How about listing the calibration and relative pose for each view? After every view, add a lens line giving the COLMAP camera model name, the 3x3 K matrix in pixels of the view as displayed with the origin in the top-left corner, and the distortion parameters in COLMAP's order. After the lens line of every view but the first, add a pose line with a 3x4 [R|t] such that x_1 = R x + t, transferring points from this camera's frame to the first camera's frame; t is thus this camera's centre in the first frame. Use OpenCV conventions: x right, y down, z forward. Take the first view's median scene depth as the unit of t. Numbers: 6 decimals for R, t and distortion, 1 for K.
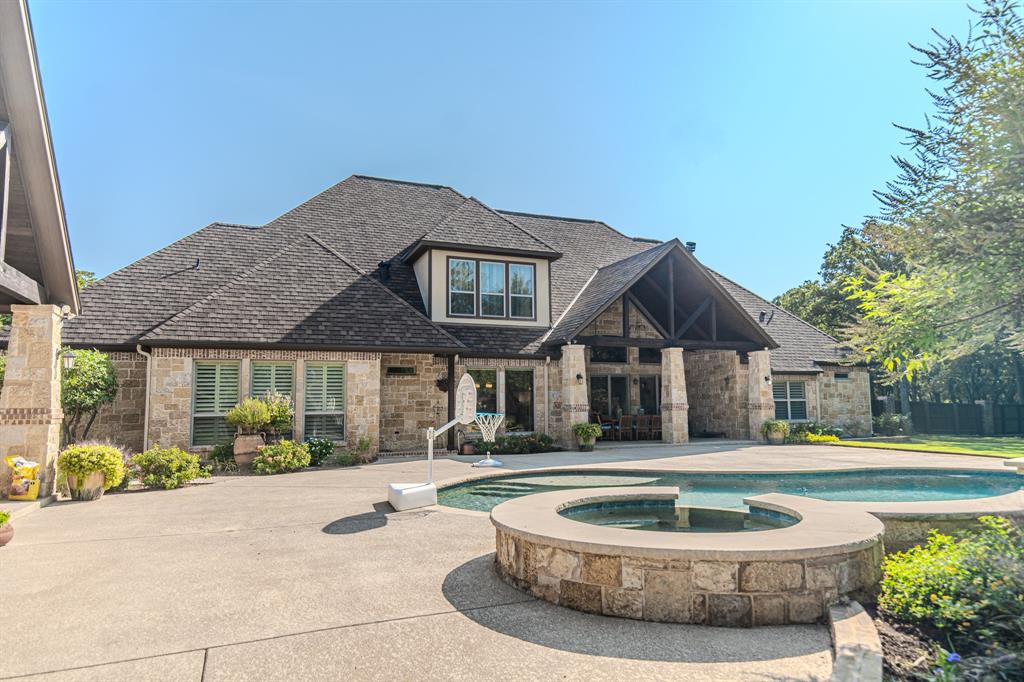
lens RADIAL K [[633.0, 0, 512.0], [0, 633.0, 341.0], [0, 0, 1]] dist [0.007791, 0.000682]
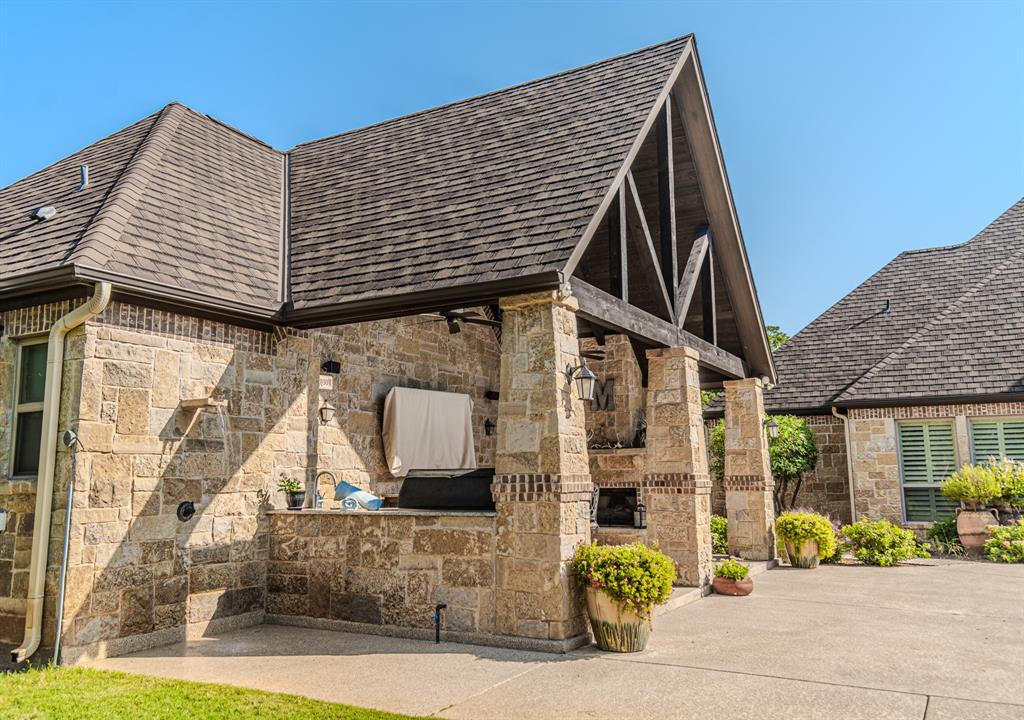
lens RADIAL K [[816.1, 0, 512.0], [0, 816.1, 360.0], [0, 0, 1]] dist [0.060663, -0.004981]
pose [[0.617369, -0.107637, -0.779275, 0.066276], [0.080554, 0.994038, -0.073484, -0.012345], [0.782538, -0.017407, 0.622359, -0.114228]]
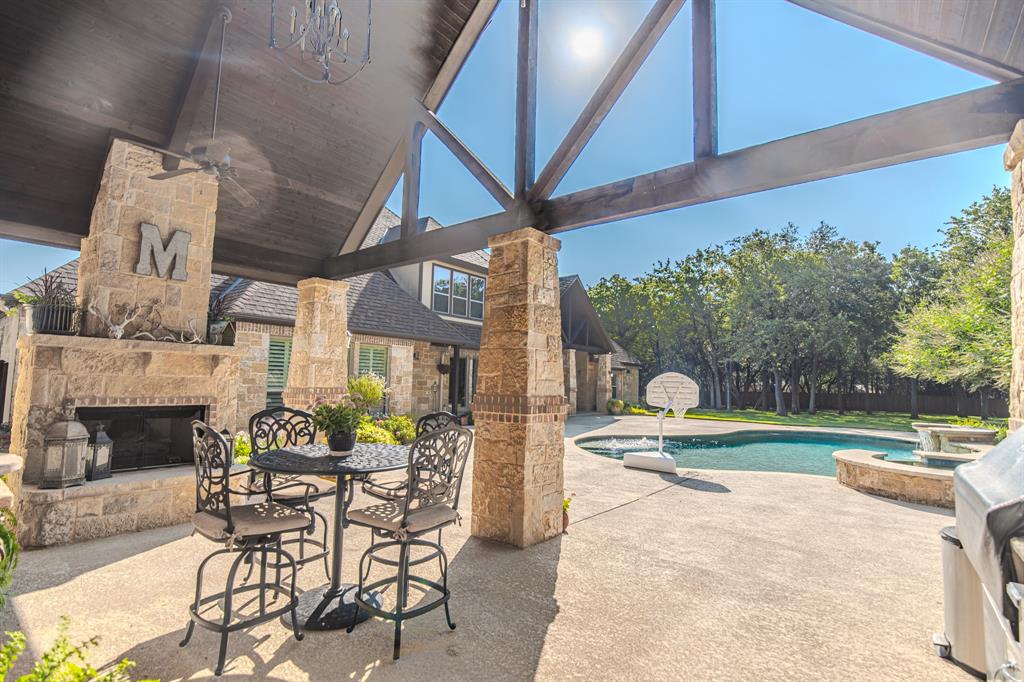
lens RADIAL K [[473.7, 0, 512.0], [0, 473.7, 341.0], [0, 0, 1]] dist [-0.000866, -0.000024]
pose [[0.876925, 0.073192, 0.475022, -0.562654], [-0.081102, 0.996698, -0.003853, 0.010335], [-0.473736, -0.035147, 0.879966, 0.157522]]
